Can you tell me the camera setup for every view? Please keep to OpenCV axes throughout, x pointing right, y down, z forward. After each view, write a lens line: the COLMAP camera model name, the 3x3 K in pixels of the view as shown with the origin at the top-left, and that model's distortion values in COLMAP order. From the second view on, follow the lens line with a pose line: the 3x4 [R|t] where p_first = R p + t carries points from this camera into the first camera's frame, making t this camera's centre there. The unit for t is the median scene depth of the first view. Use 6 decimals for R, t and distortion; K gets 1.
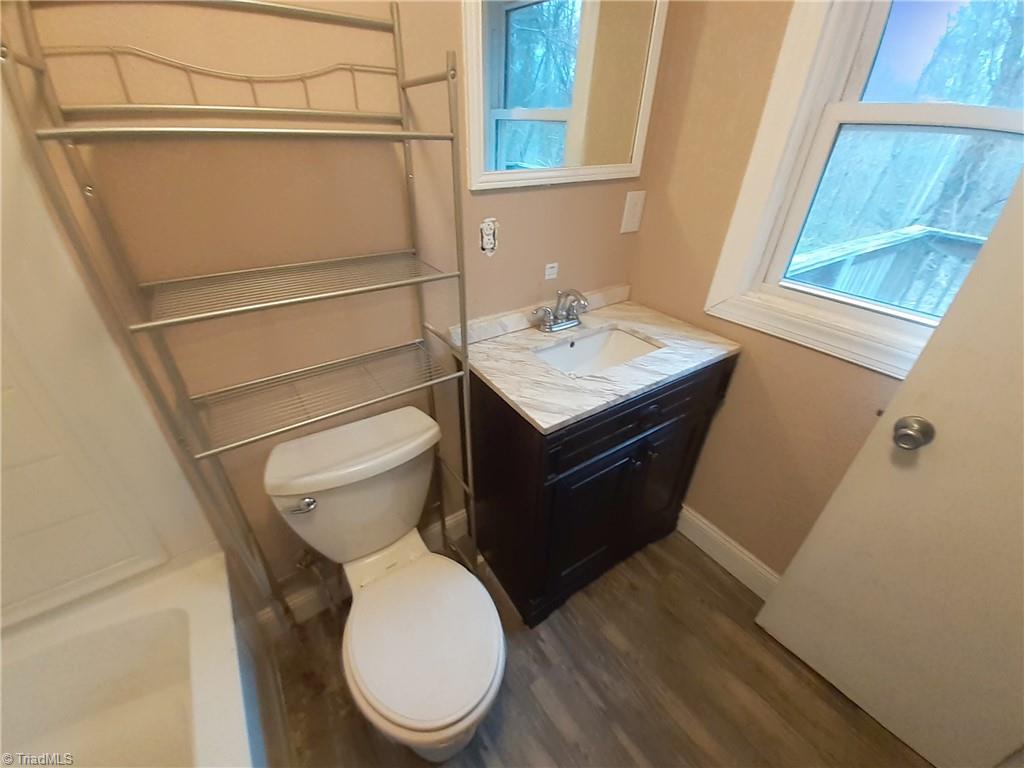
lens RADIAL K [[399.9, 0, 512.0], [0, 399.9, 384.0], [0, 0, 1]] dist [0.001476, -0.007868]
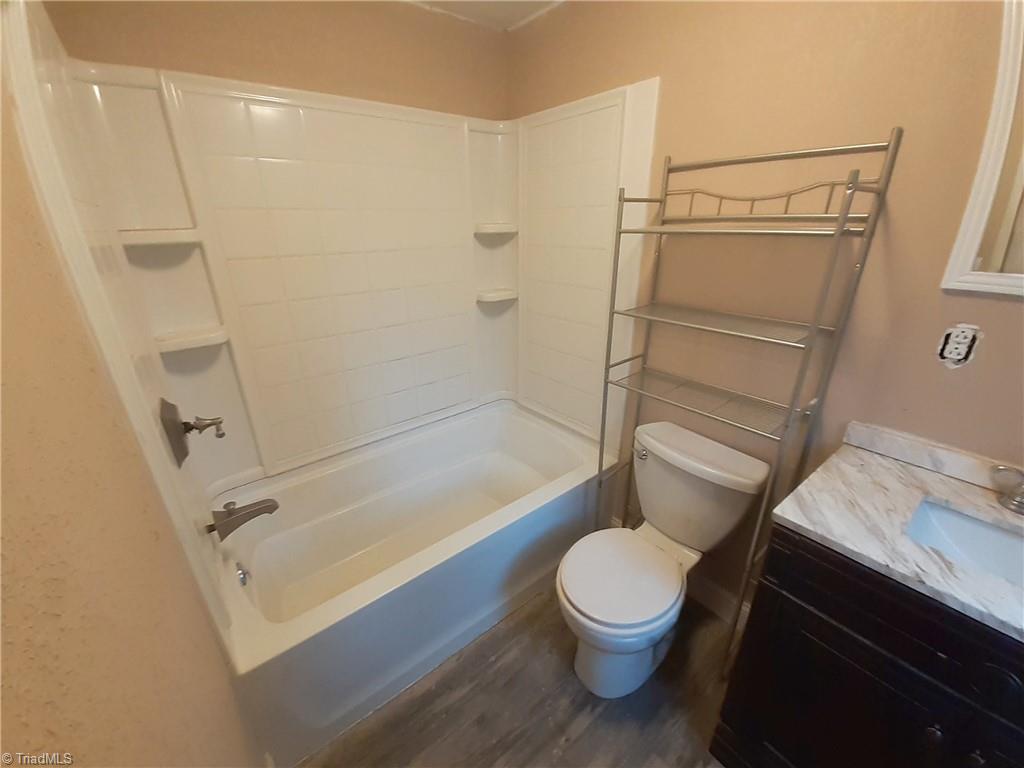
lens RADIAL K [[408.7, 0, 512.0], [0, 408.7, 384.0], [0, 0, 1]] dist [-0.000291, -0.000032]
pose [[0.082180, 0.362703, -0.928274, 0.722297], [-0.512636, 0.814141, 0.272725, -0.075164], [0.854664, 0.453454, 0.252840, 0.061924]]
